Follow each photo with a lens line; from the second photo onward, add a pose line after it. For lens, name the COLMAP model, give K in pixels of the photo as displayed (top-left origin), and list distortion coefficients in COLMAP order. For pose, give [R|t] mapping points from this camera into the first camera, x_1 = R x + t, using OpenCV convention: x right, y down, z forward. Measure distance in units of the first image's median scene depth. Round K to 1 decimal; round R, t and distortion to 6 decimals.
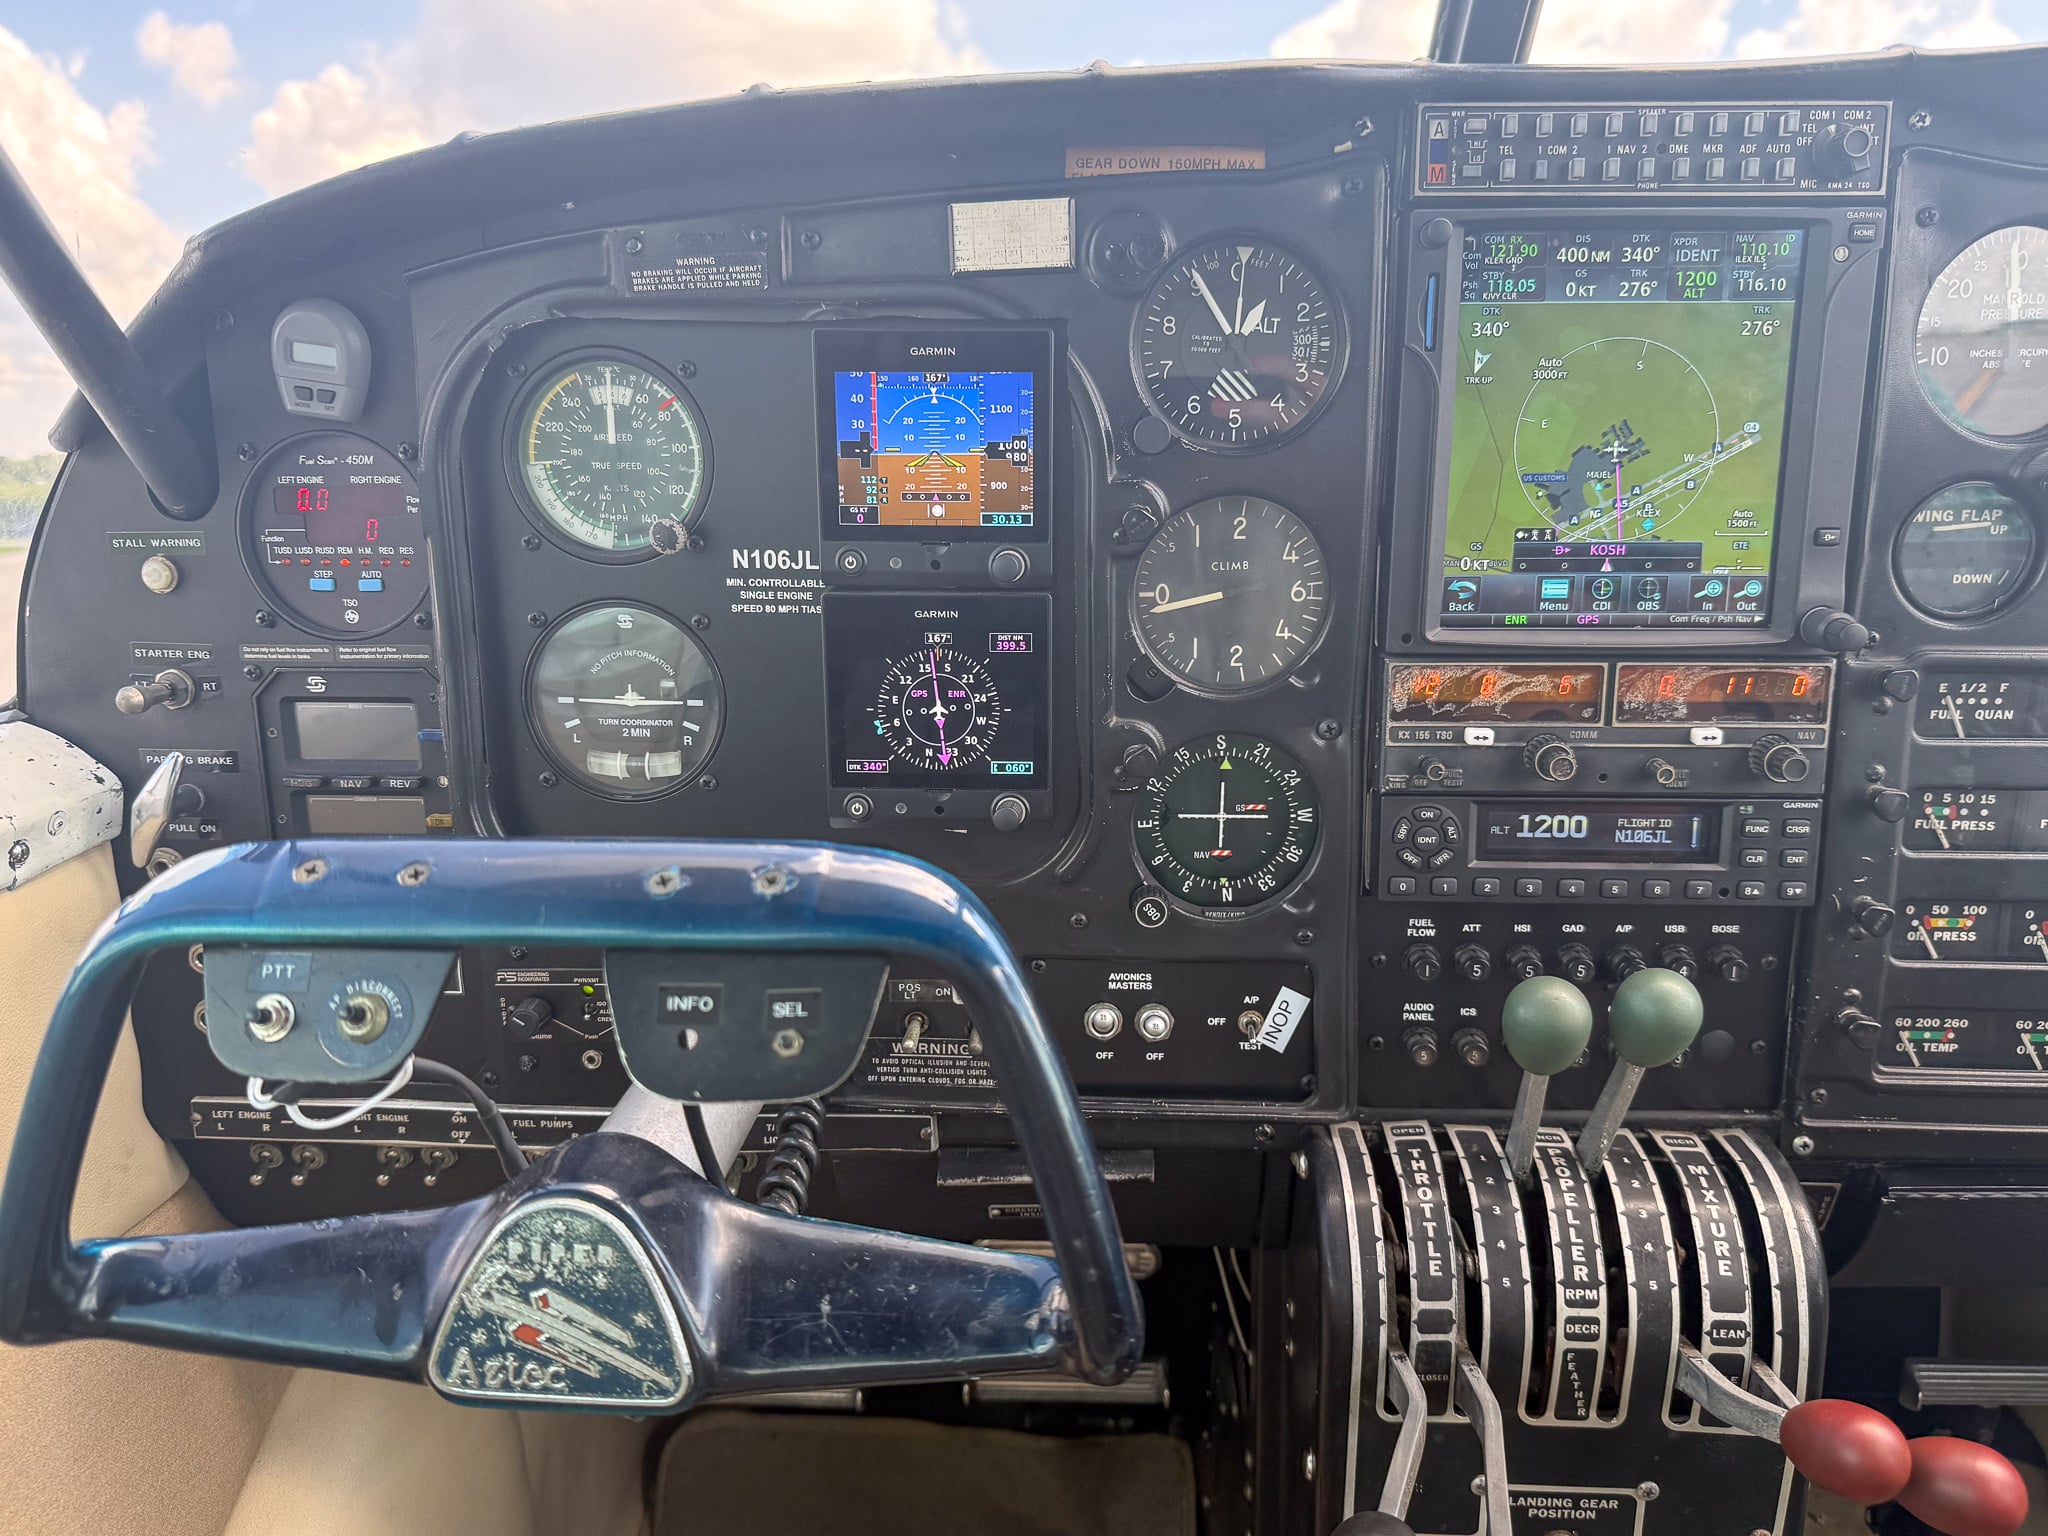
lens RADIAL K [[1539.6, 0, 1028.2], [0, 1539.6, 781.9], [0, 0, 1]] dist [0.116643, -0.236227]
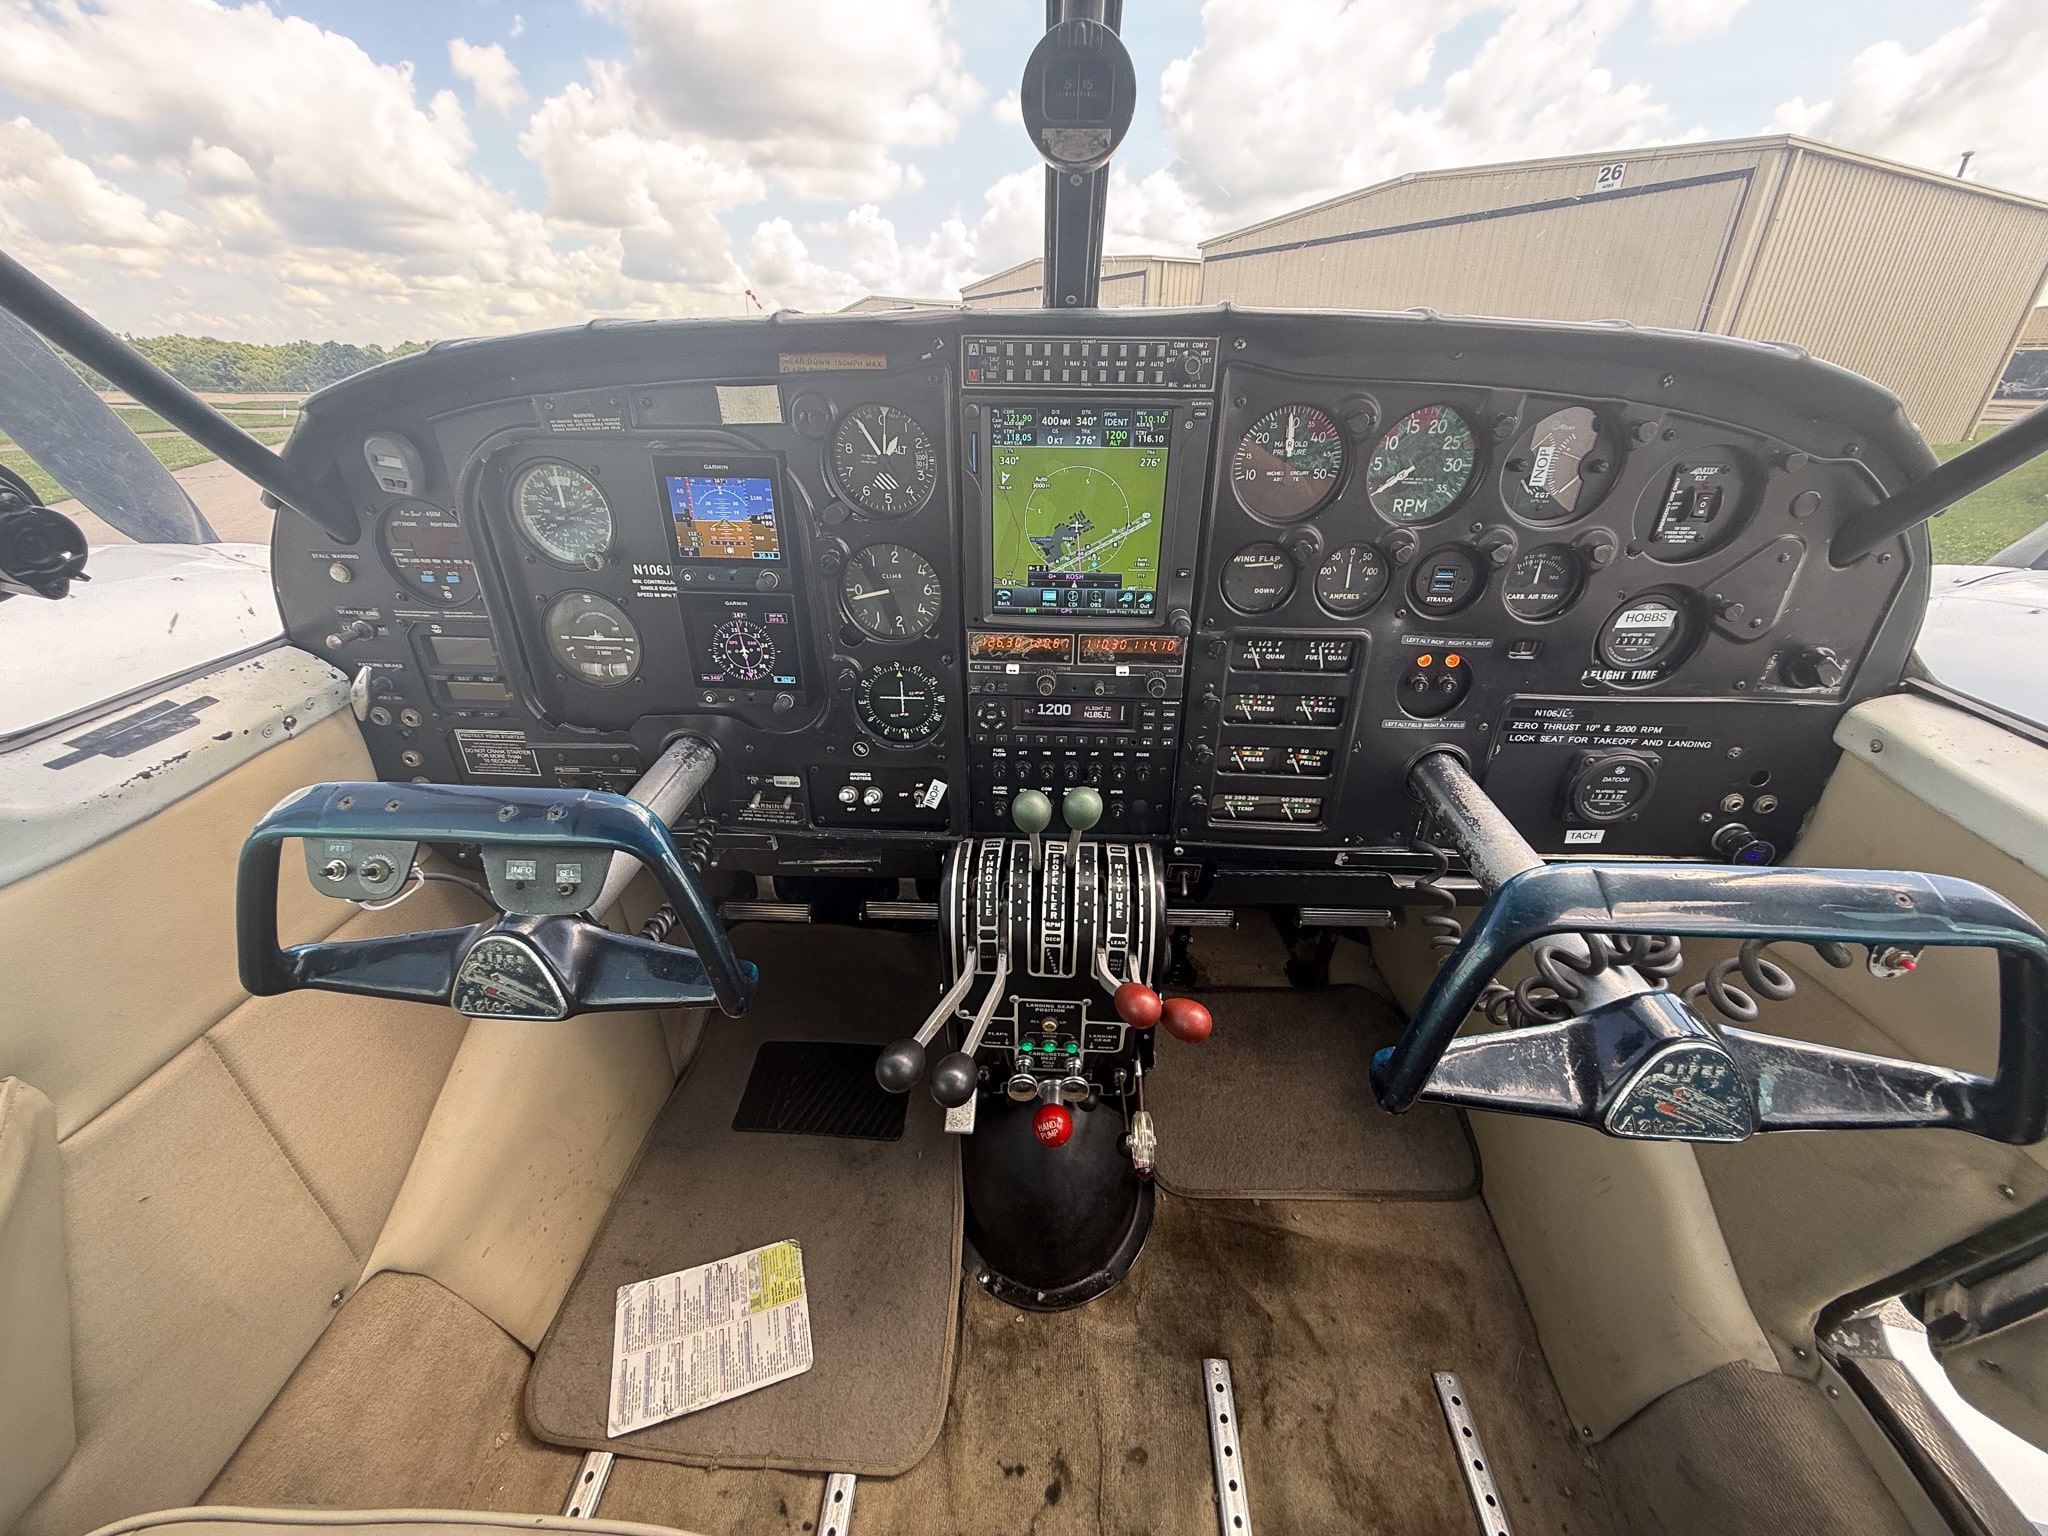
lens RADIAL K [[817.3, 0, 1018.5], [0, 817.3, 767.0], [0, 0, 1]] dist [-0.000123, -0.000043]
pose [[0.999891, 0.005142, 0.013819, 0.283228], [-0.008599, 0.964705, 0.263192, -0.184663], [-0.011978, -0.263283, 0.964644, -0.050097]]
